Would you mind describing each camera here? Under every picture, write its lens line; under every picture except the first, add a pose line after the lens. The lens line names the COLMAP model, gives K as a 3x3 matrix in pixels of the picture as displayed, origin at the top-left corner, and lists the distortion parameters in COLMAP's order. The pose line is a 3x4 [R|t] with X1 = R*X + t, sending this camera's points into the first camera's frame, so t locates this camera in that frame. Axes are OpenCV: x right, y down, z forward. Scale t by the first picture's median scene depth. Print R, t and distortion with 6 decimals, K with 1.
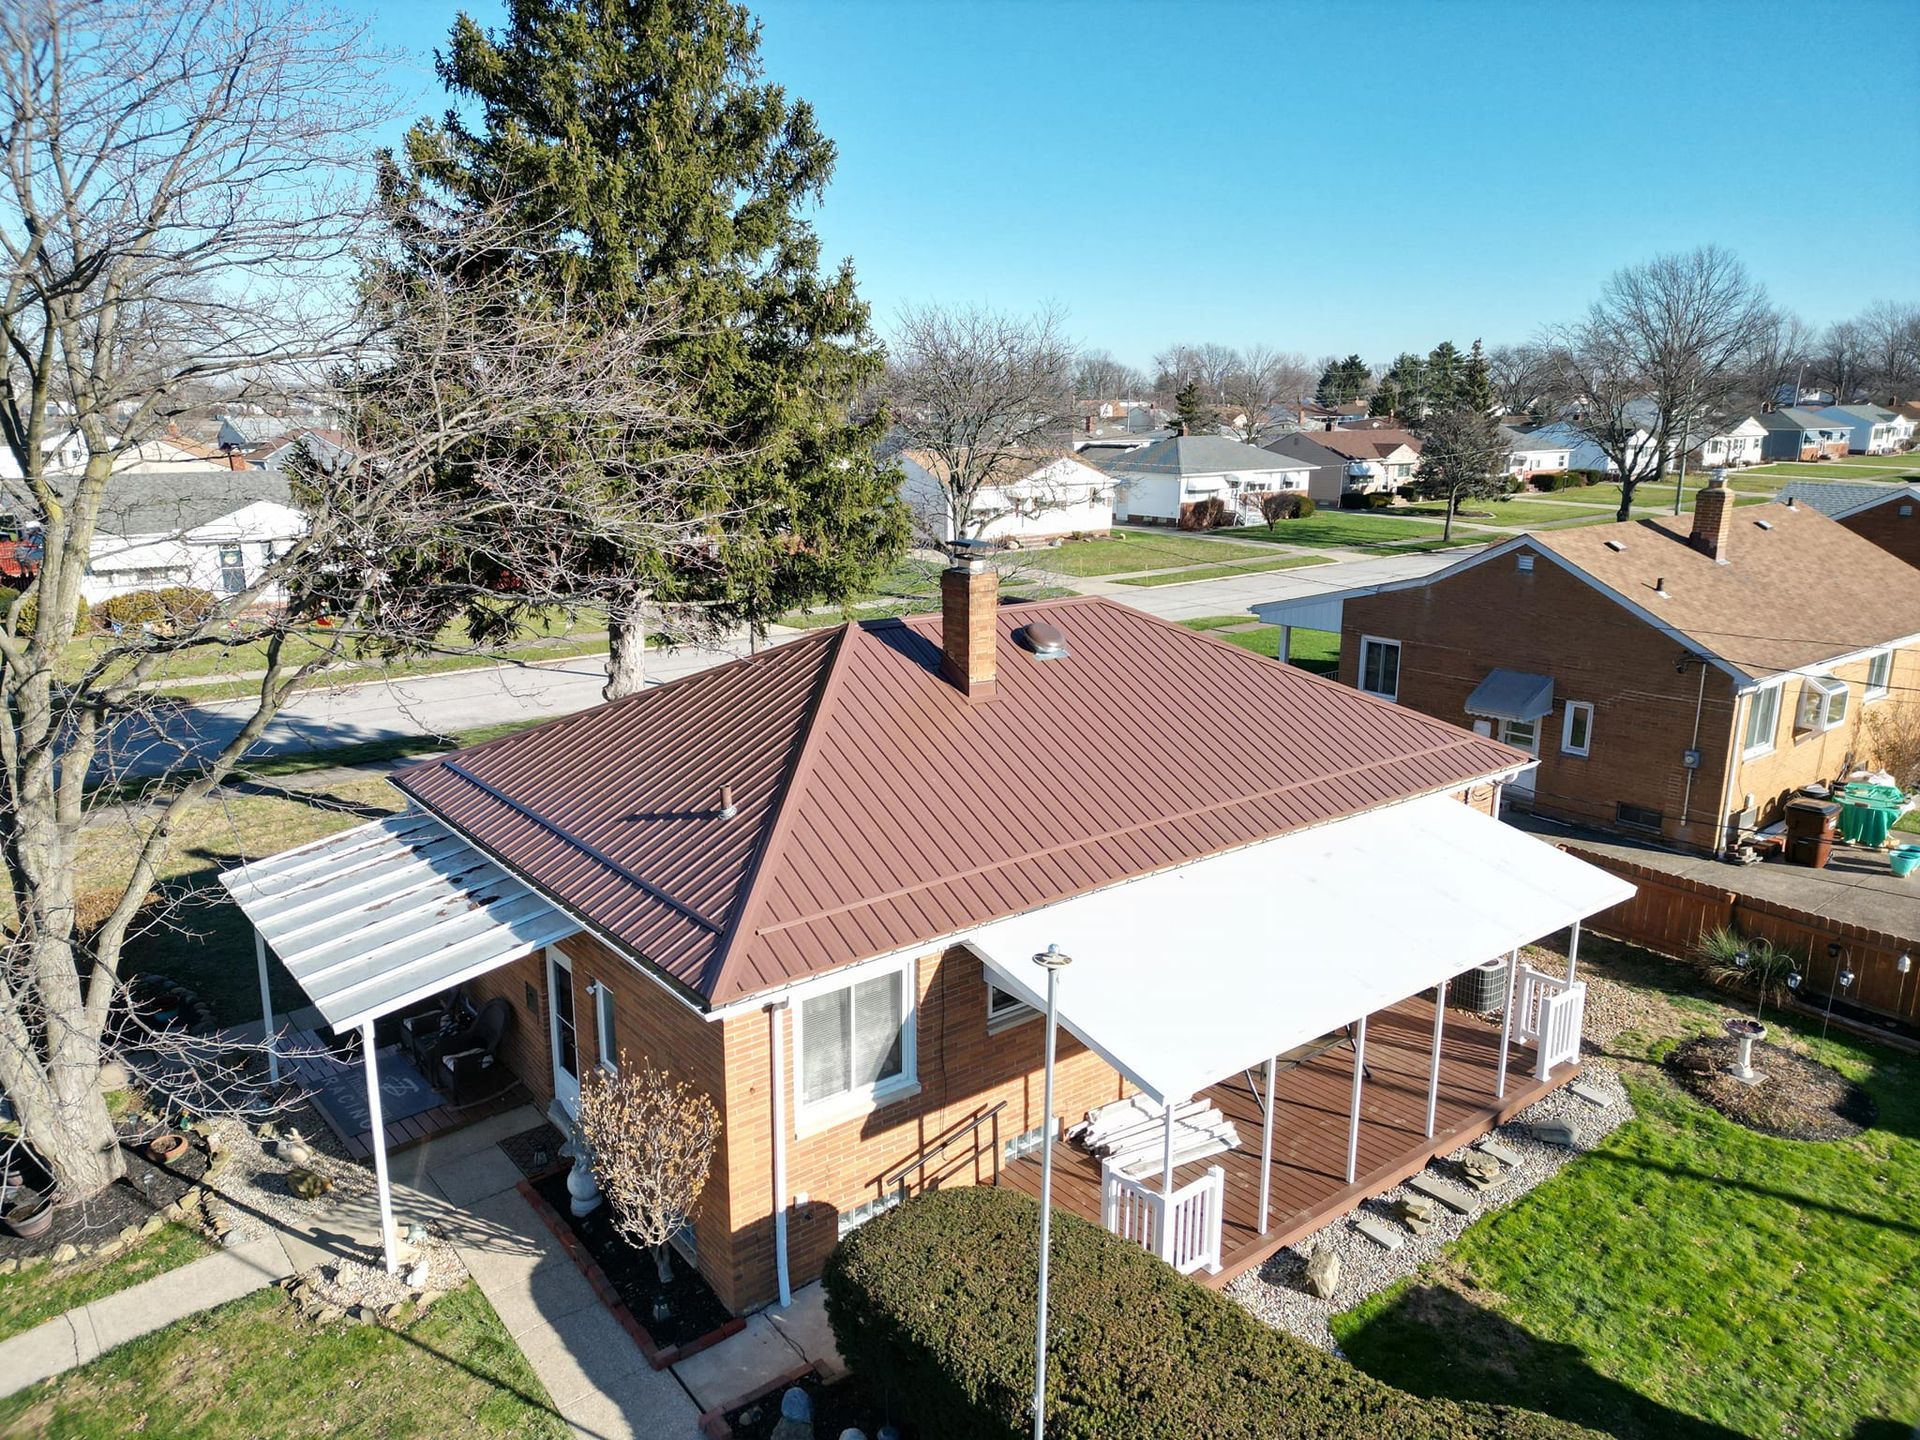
lens RADIAL K [[1314.1, 0, 960.0], [0, 1314.1, 720.0], [0, 0, 1]] dist [0.068525, -0.058937]
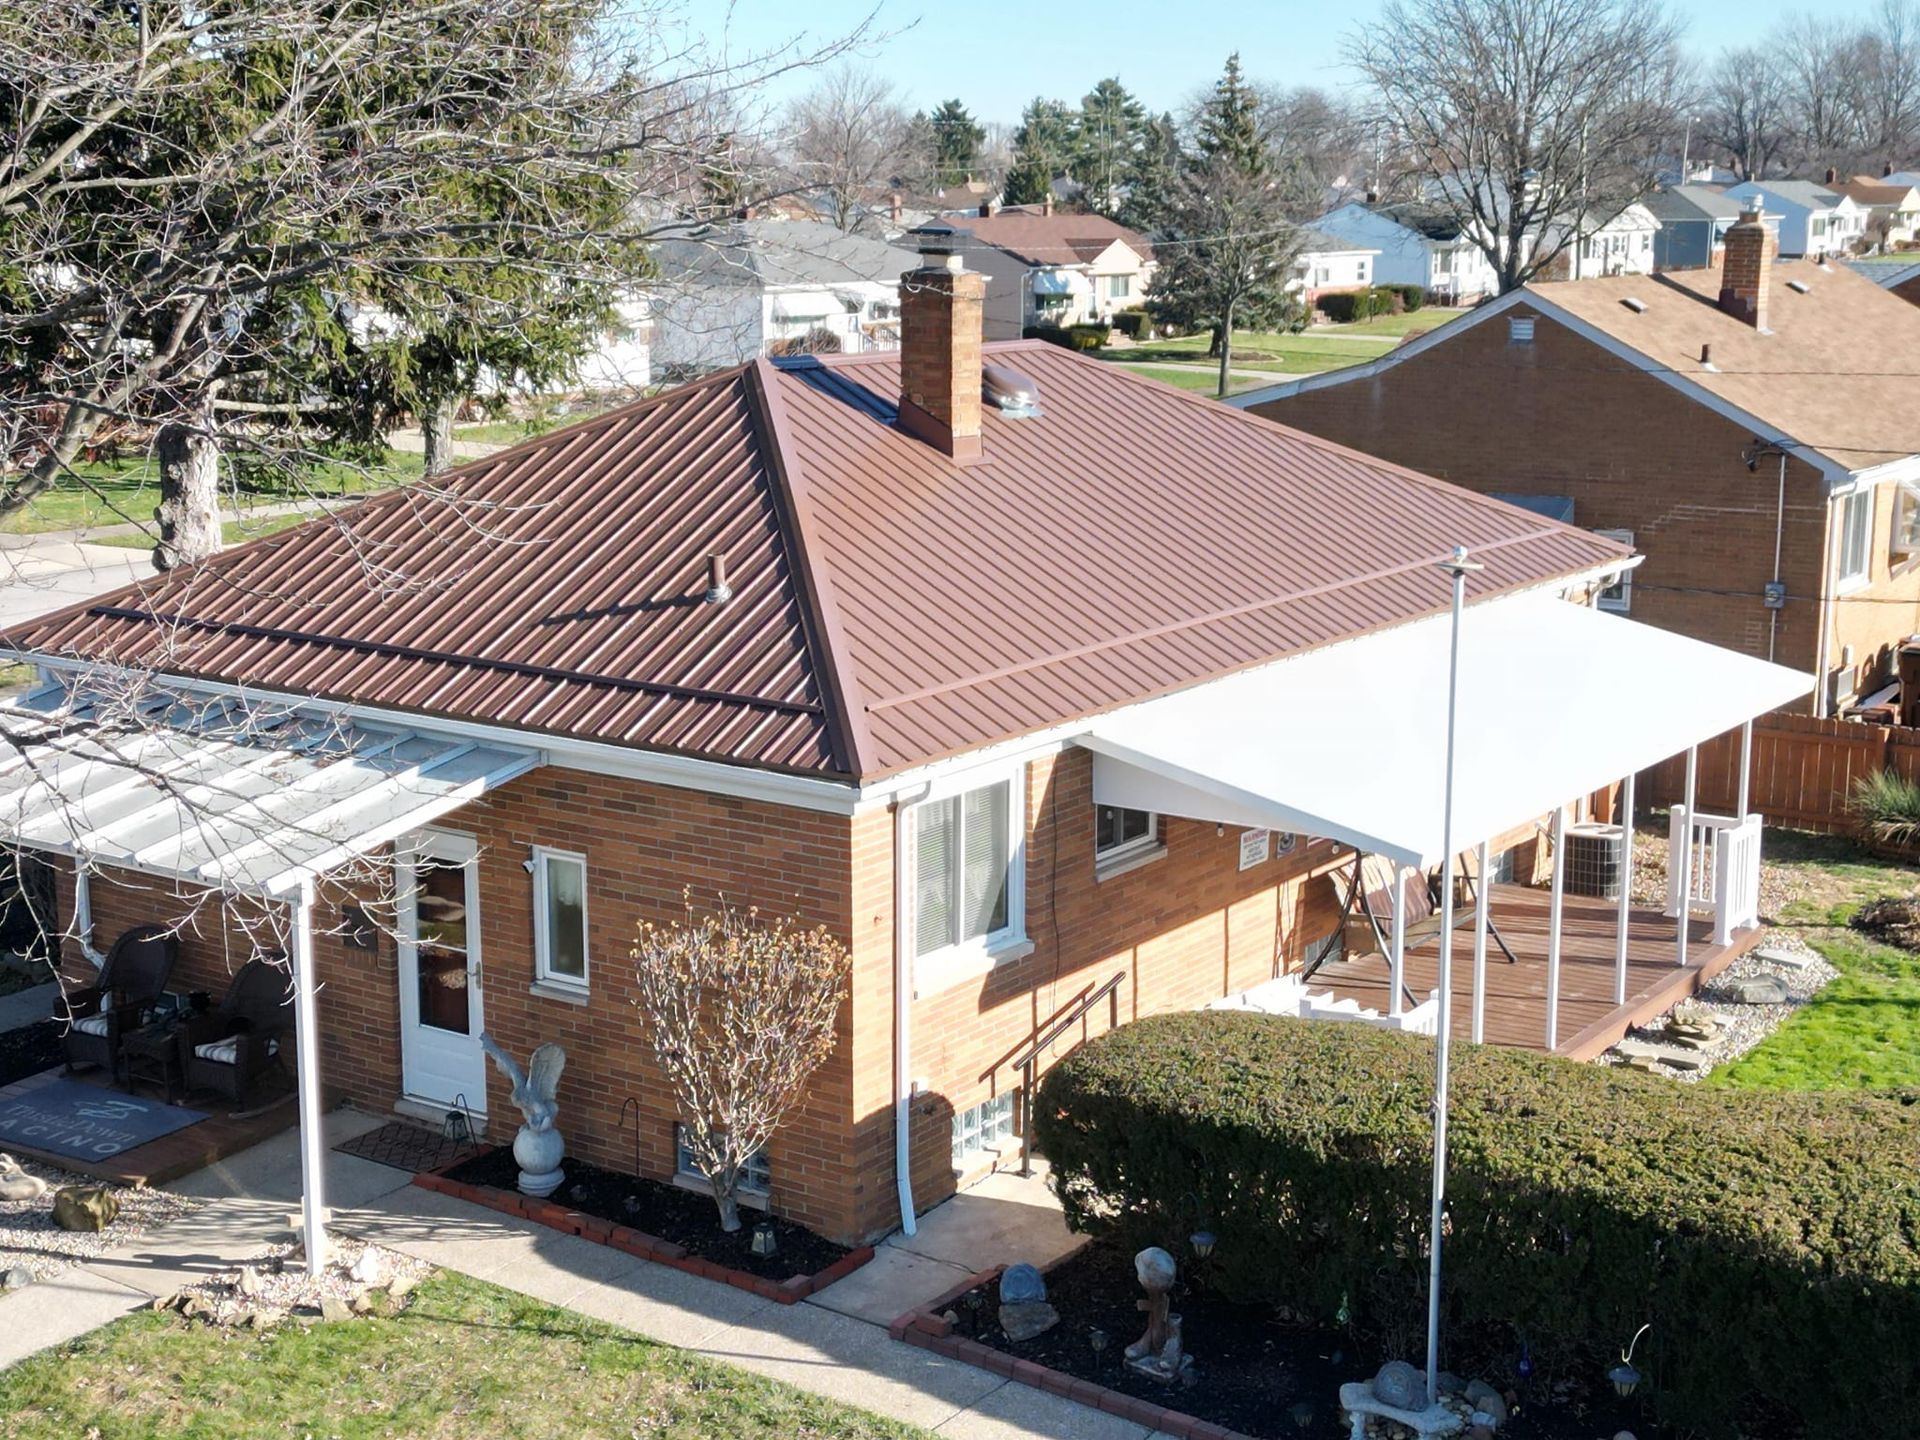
lens RADIAL K [[2585.8, 0, 960.0], [0, 2585.8, 720.0], [0, 0, 1]] dist [0.199401, -0.482655]
pose [[0.958509, -0.059568, 0.278767, -0.252111], [0.069668, 0.997219, -0.026455, 0.104242], [-0.276416, 0.044779, 0.959994, -0.198749]]
